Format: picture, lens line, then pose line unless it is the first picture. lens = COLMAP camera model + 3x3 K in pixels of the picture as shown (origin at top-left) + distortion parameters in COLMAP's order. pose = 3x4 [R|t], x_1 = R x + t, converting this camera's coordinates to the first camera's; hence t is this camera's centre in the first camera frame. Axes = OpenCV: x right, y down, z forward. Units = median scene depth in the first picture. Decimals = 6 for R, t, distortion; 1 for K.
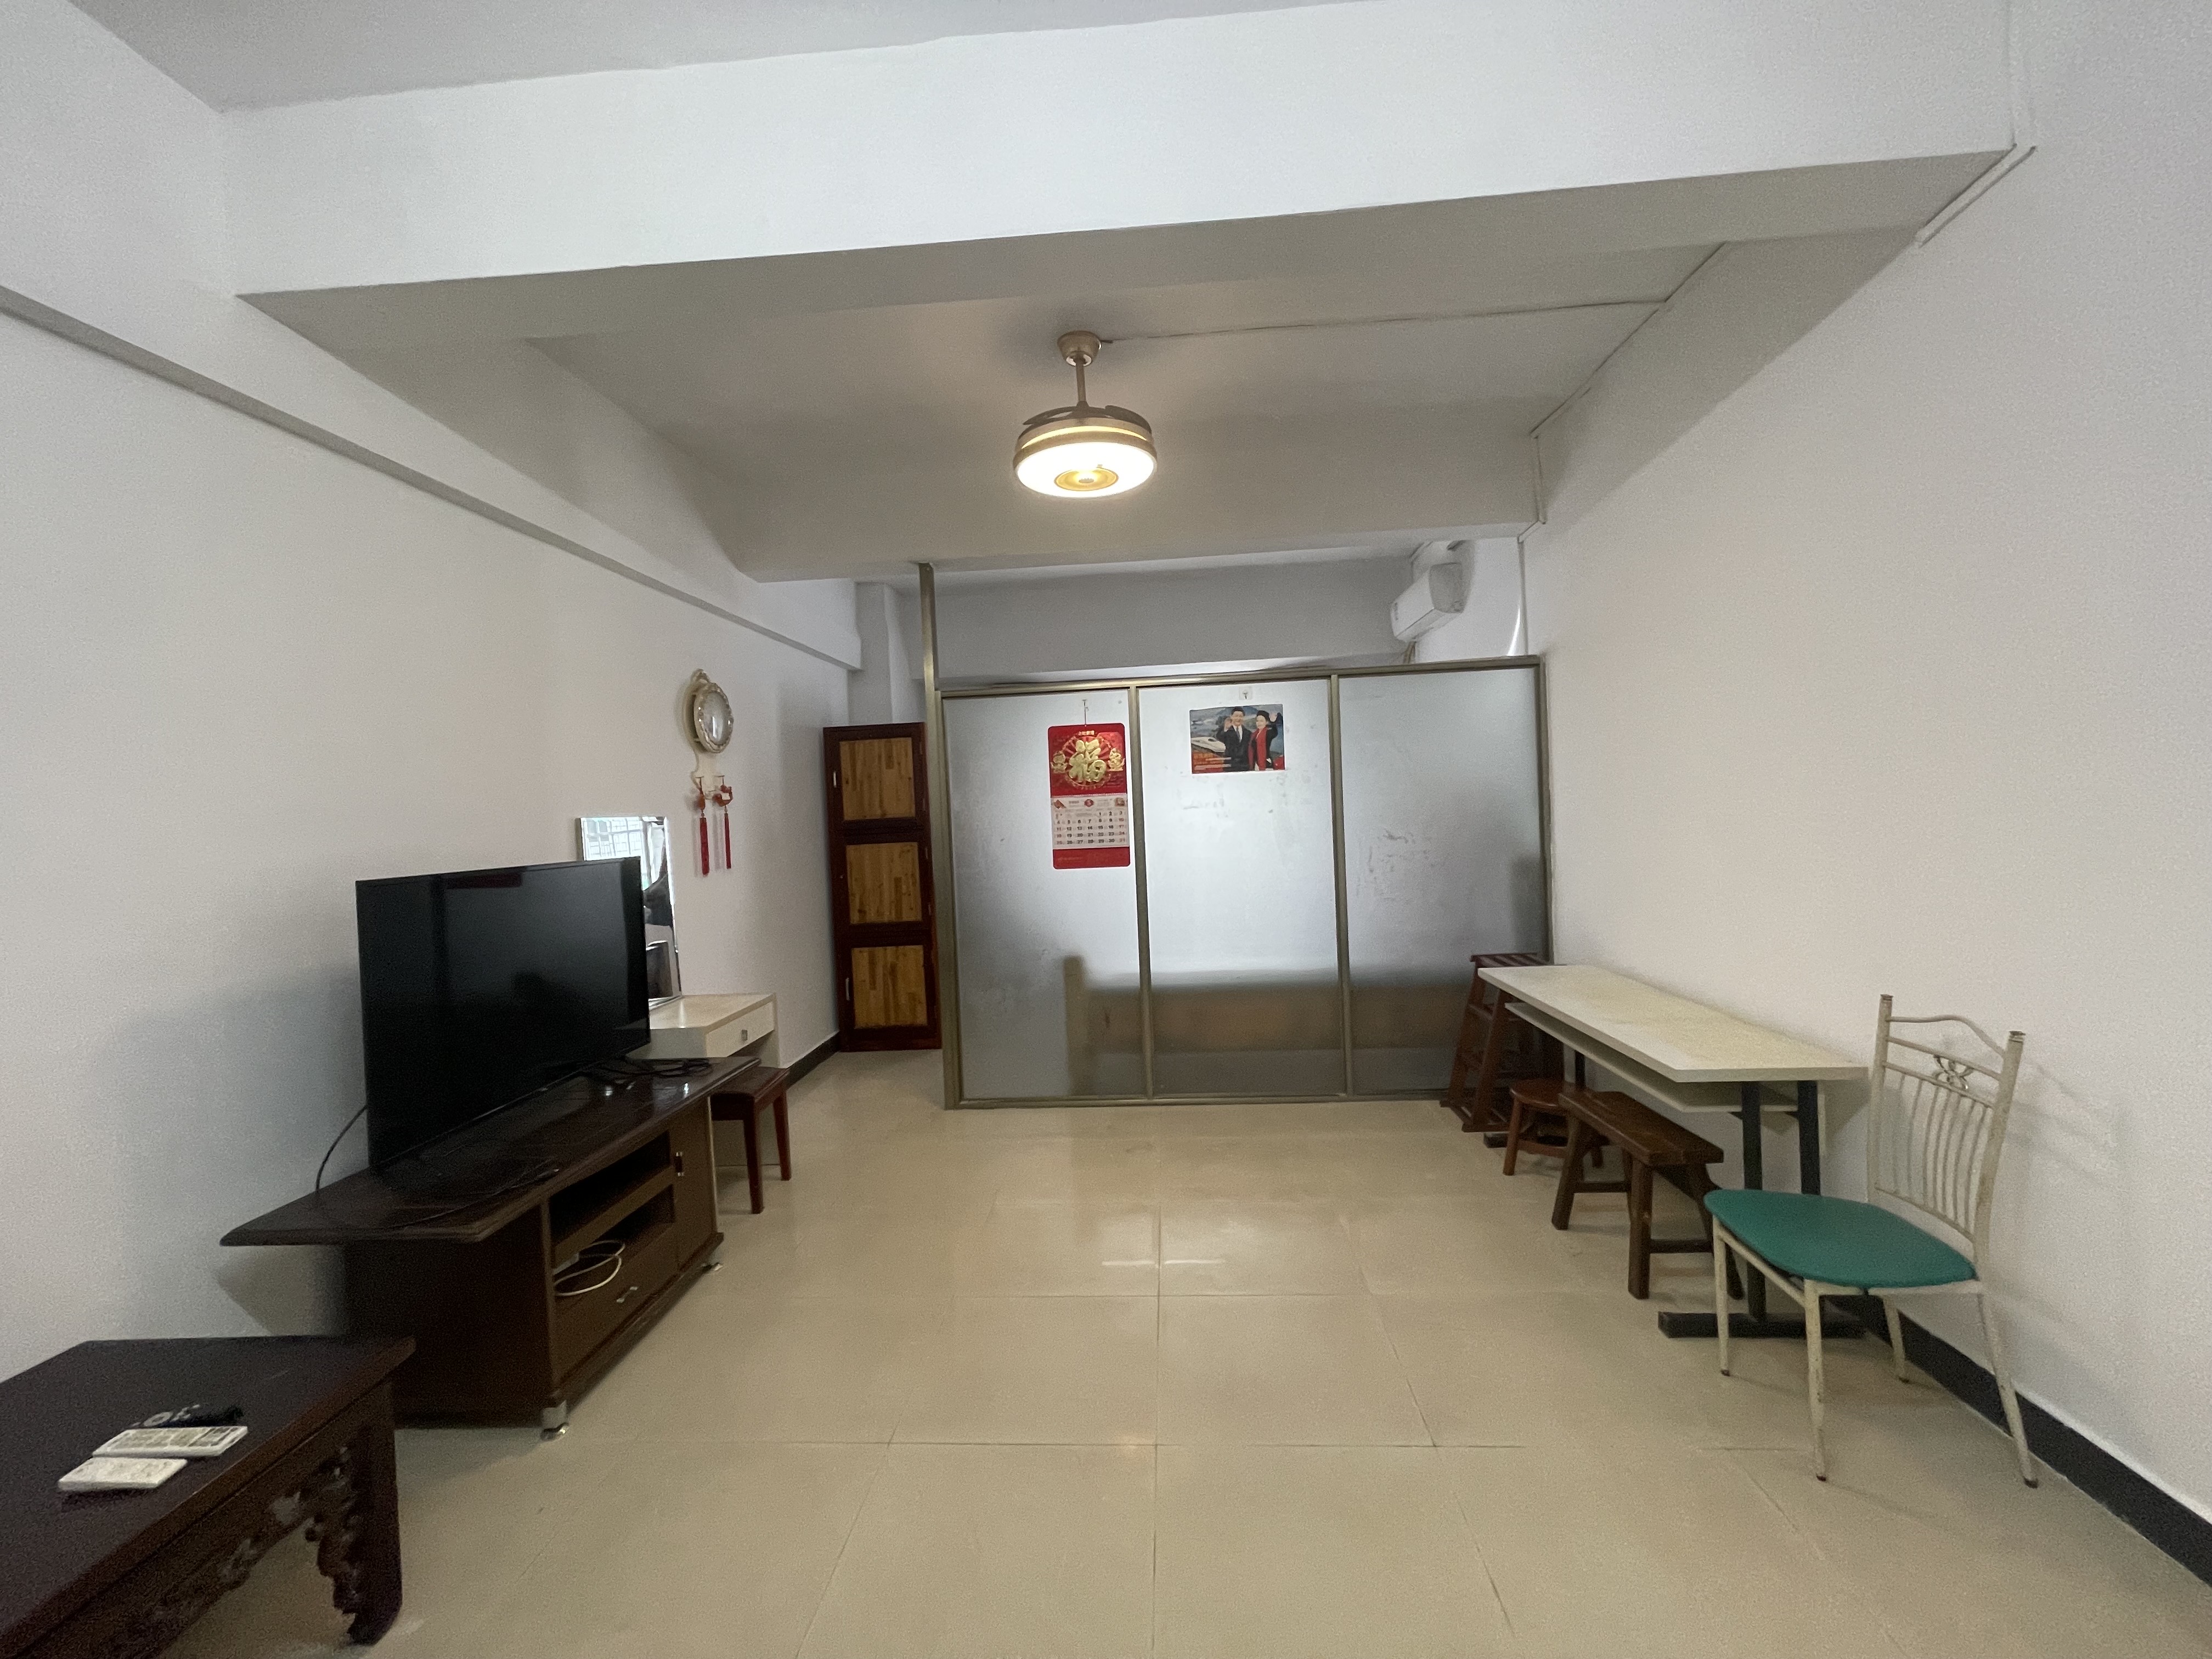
lens RADIAL K [[887.5, 0, 1107.5], [0, 887.5, 834.6], [0, 0, 1]] dist [-0.000510, -0.000096]
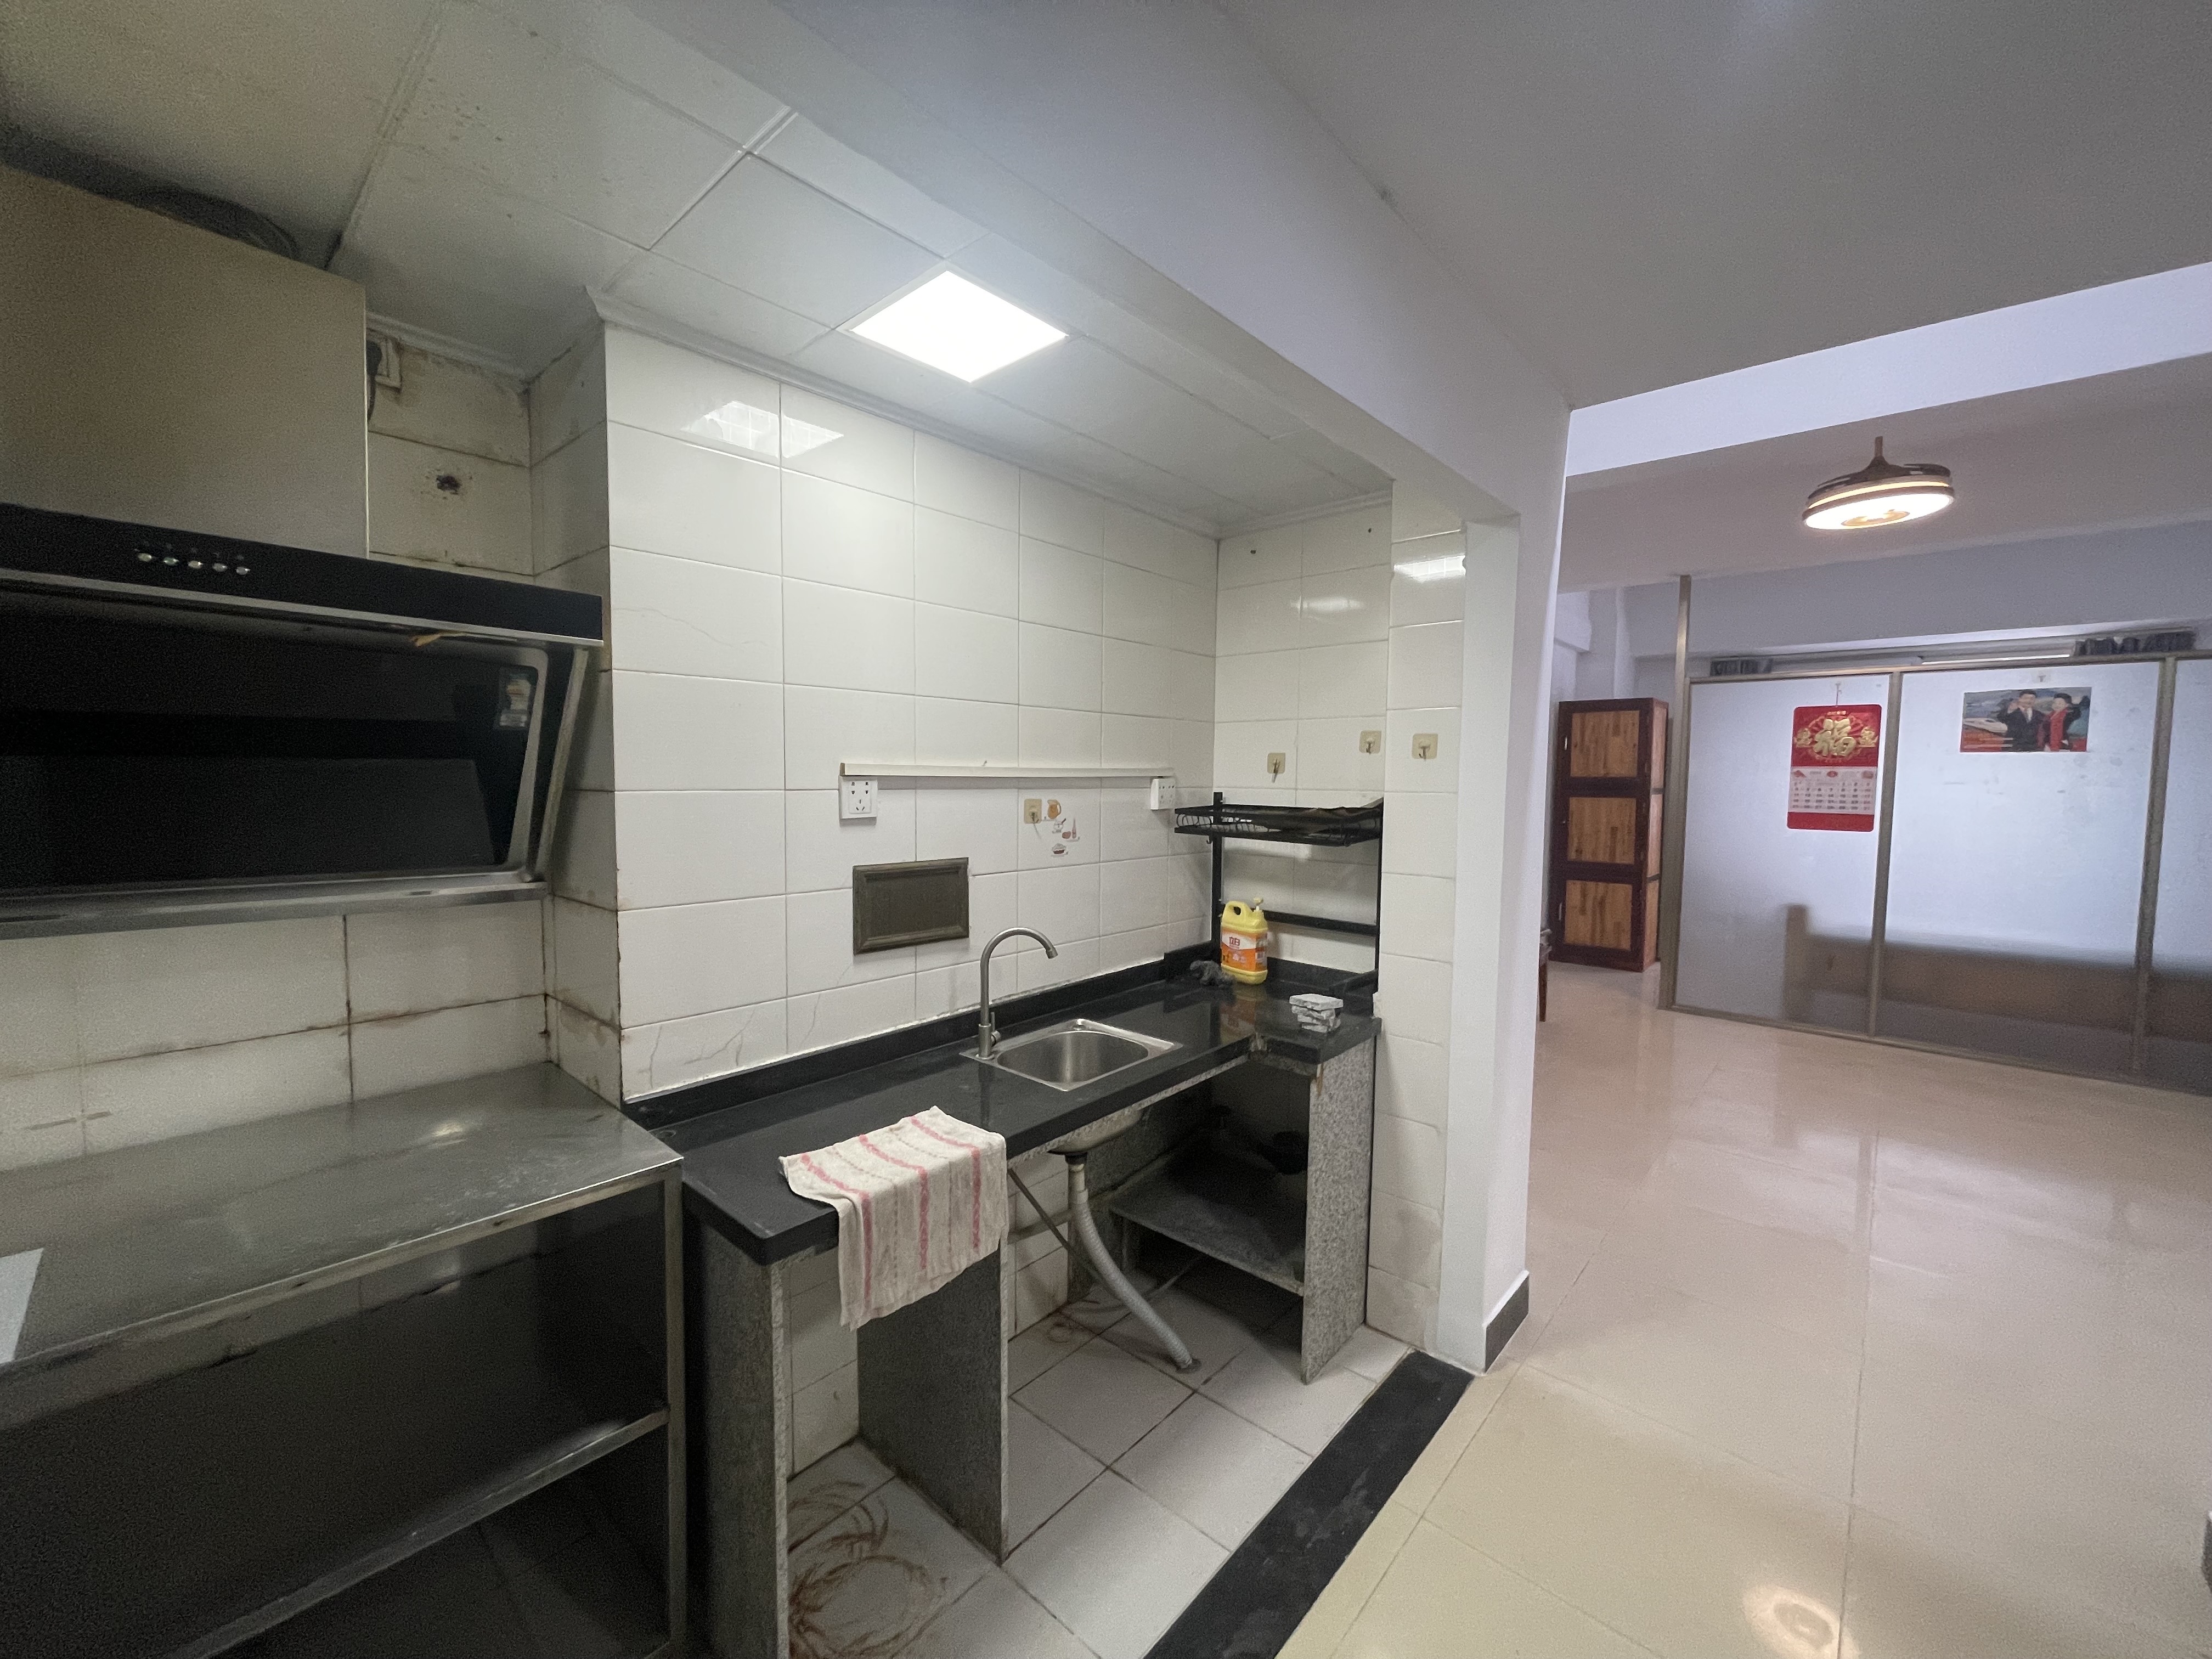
lens RADIAL K [[882.5, 0, 1106.0], [0, 882.5, 829.5], [0, 0, 1]] dist [0.002883, 0.000305]
pose [[0.779721, 0.093338, -0.619131, -0.038671], [-0.064321, 0.995536, 0.069078, 0.017377], [0.622815, -0.014039, 0.782243, -0.483106]]
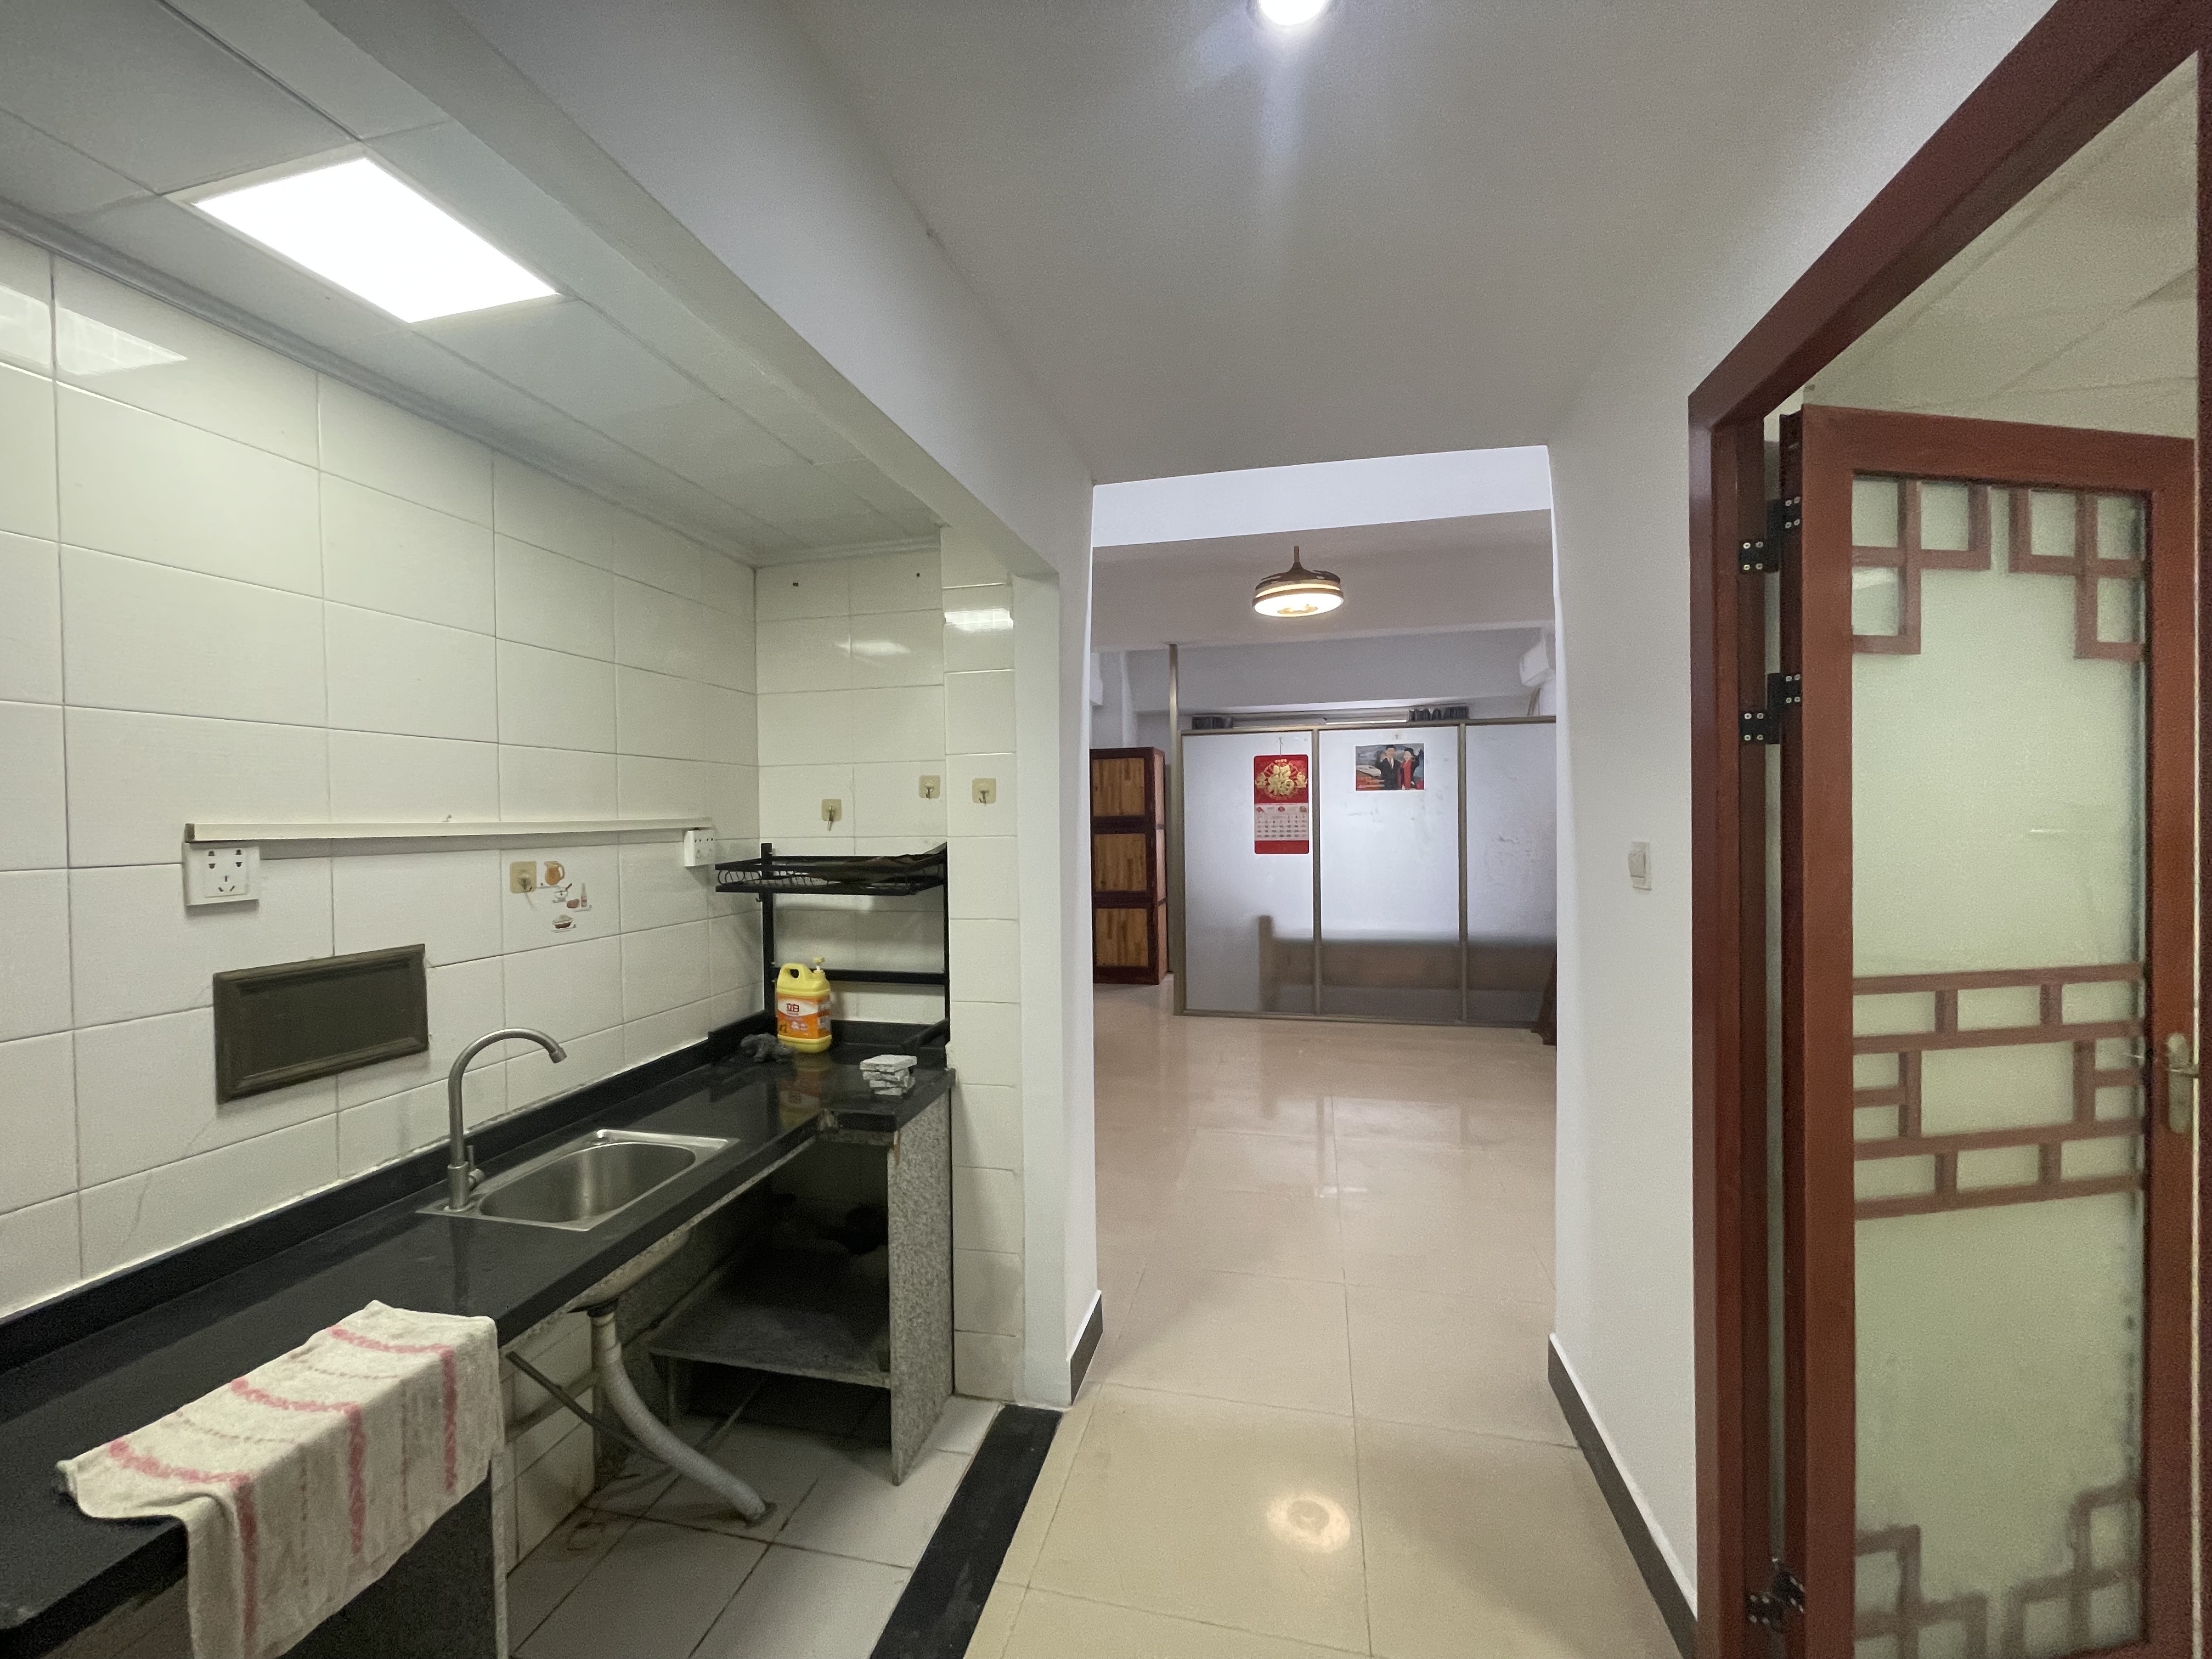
lens RADIAL K [[884.3, 0, 1098.2], [0, 884.3, 831.8], [0, 0, 1]] dist [0.000235, -0.000078]
pose [[0.983748, 0.033616, -0.176378, -0.058323], [-0.034752, 0.999390, -0.003355, 0.016180], [0.176158, 0.009430, 0.984317, -0.463158]]
